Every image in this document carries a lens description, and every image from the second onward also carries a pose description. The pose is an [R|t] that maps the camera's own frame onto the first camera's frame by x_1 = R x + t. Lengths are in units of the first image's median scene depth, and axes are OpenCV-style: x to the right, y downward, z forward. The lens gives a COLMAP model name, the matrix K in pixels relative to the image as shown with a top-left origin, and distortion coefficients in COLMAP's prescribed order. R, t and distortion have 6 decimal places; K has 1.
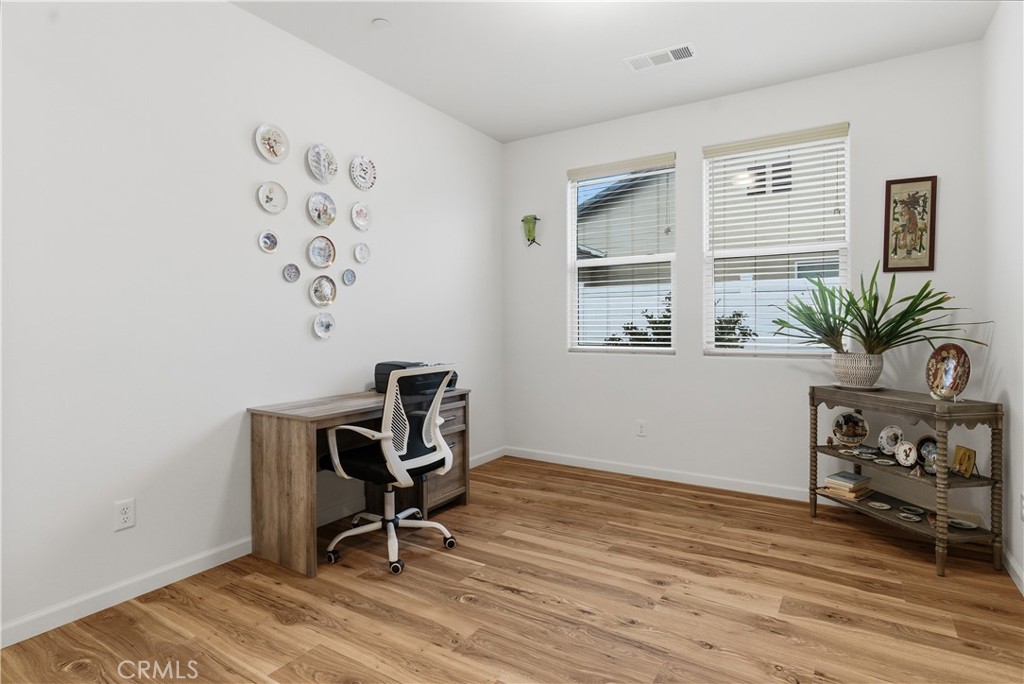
lens RADIAL K [[540.1, 0, 506.9], [0, 540.1, 328.8], [0, 0, 1]] dist [0.003719, 0.000619]
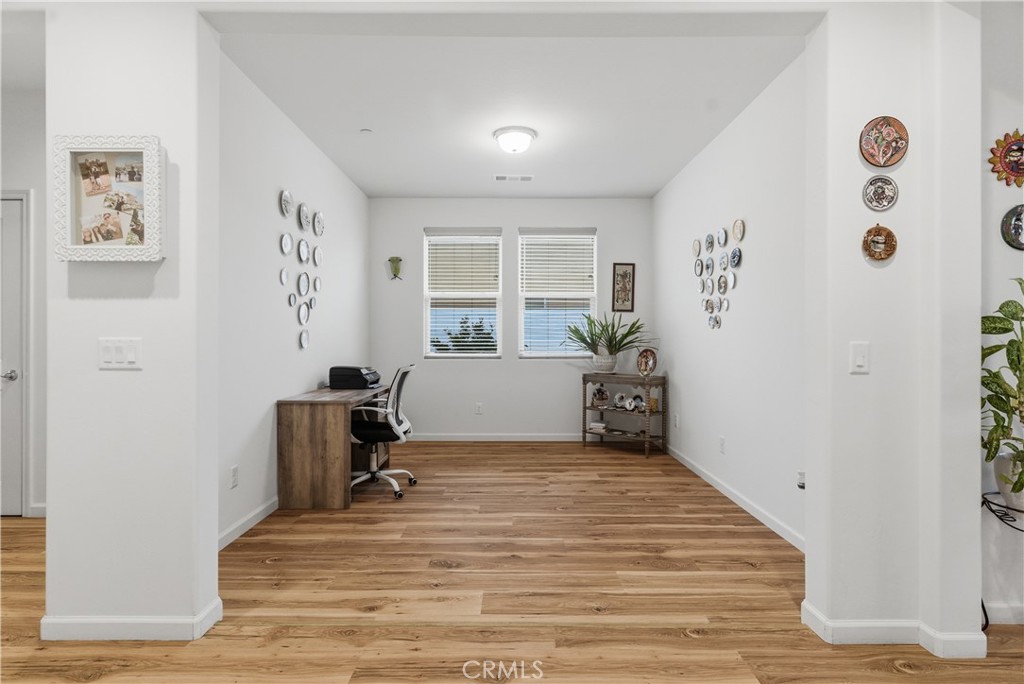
lens RADIAL K [[528.1, 0, 512.0], [0, 528.1, 342.0], [0, 0, 1]] dist [0.001297, 0.000532]
pose [[0.843942, 0.000515, 0.536434, -0.626758], [0.000082, 0.999999, -0.001090, 0.002441], [-0.536435, 0.000964, 0.843941, -0.384300]]
